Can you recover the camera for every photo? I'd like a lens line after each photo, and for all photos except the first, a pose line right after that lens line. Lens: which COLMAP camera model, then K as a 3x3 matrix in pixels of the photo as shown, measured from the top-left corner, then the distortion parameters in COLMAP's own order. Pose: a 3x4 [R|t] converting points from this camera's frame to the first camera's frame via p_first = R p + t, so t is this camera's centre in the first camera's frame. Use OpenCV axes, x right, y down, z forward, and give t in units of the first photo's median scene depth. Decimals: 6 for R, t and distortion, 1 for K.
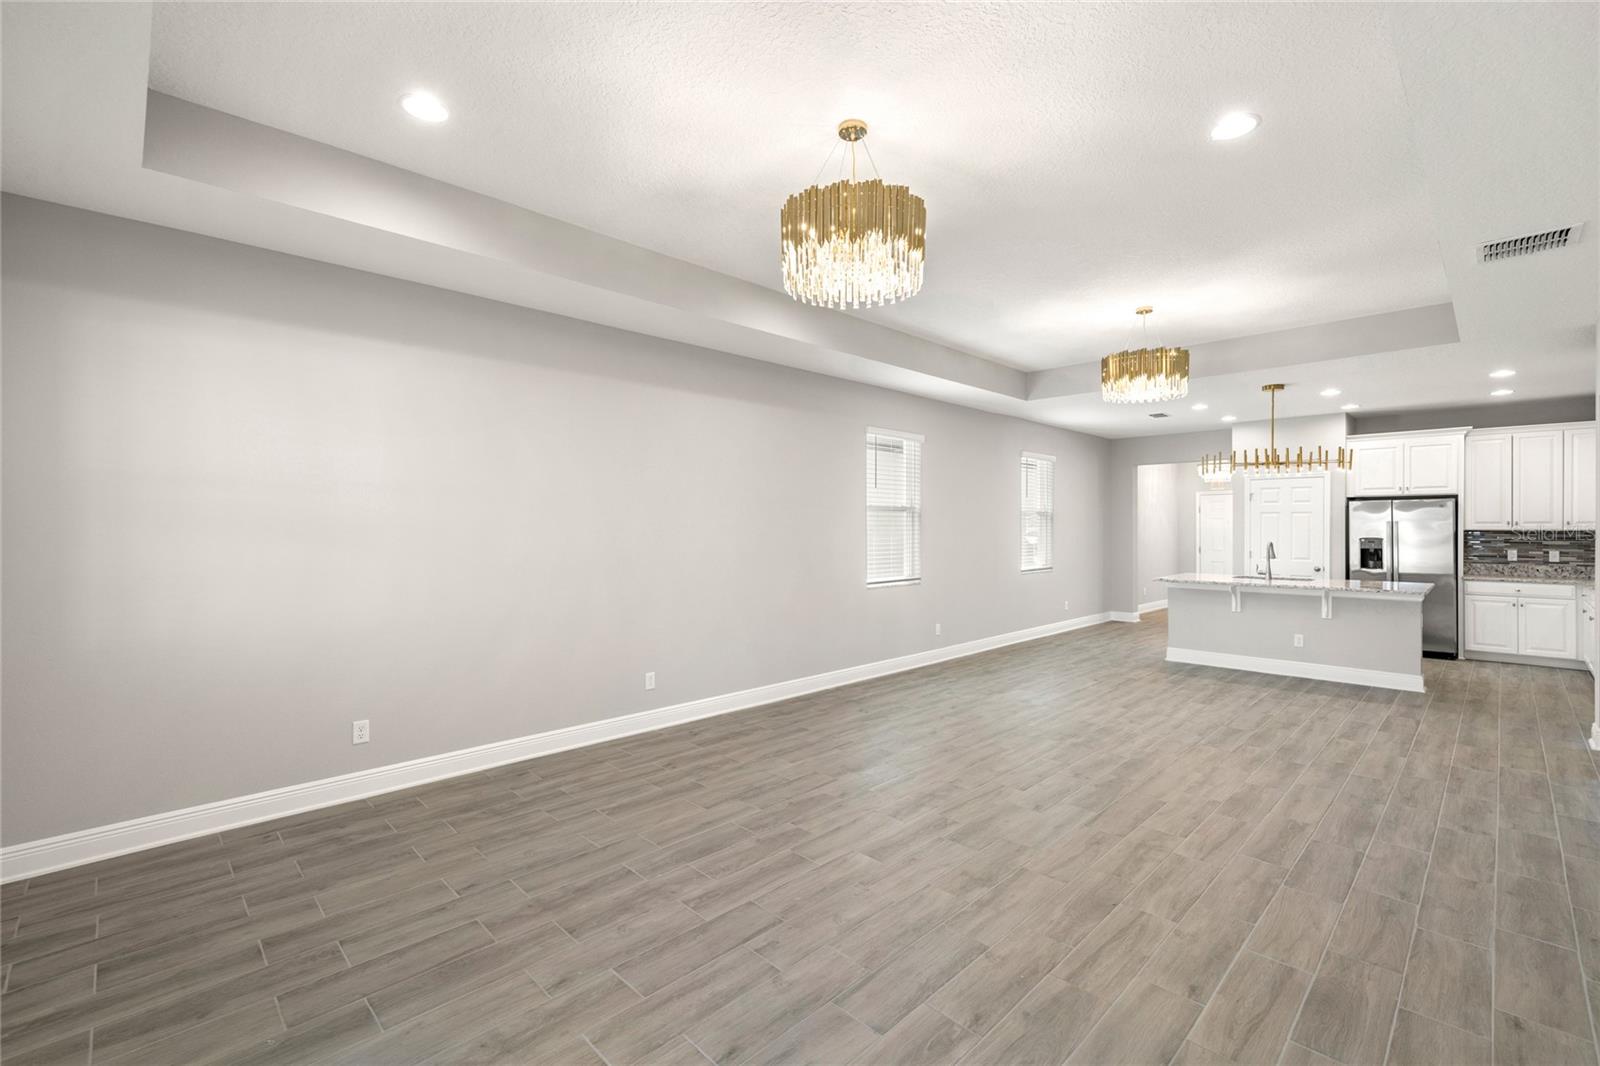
lens RADIAL K [[693.3, 0, 797.8], [0, 693.3, 539.3], [0, 0, 1]] dist [0.000236, 0.000088]
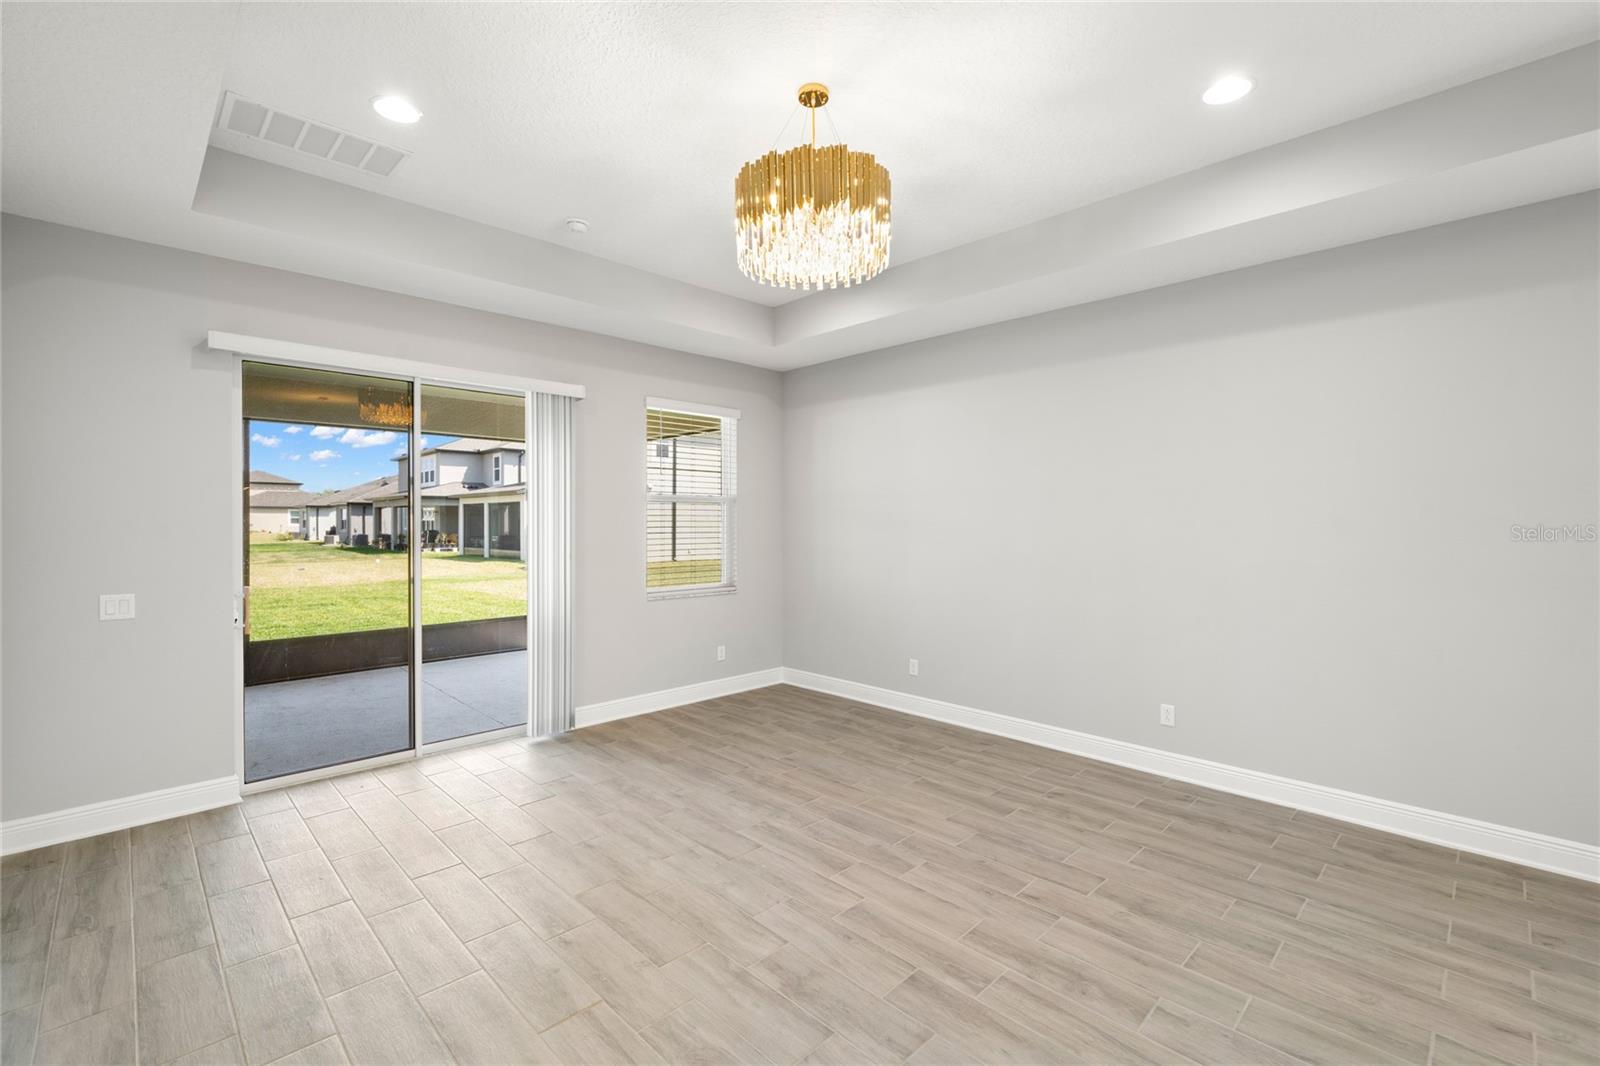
lens RADIAL K [[693.3, 0, 797.0], [0, 693.3, 519.9], [0, 0, 1]] dist [0.000236, 0.000088]
pose [[-0.000547, -0.004179, -0.999991, 0.719941], [-0.019165, 0.999808, -0.004168, -0.011250], [0.999816, 0.019163, -0.000627, 0.693654]]
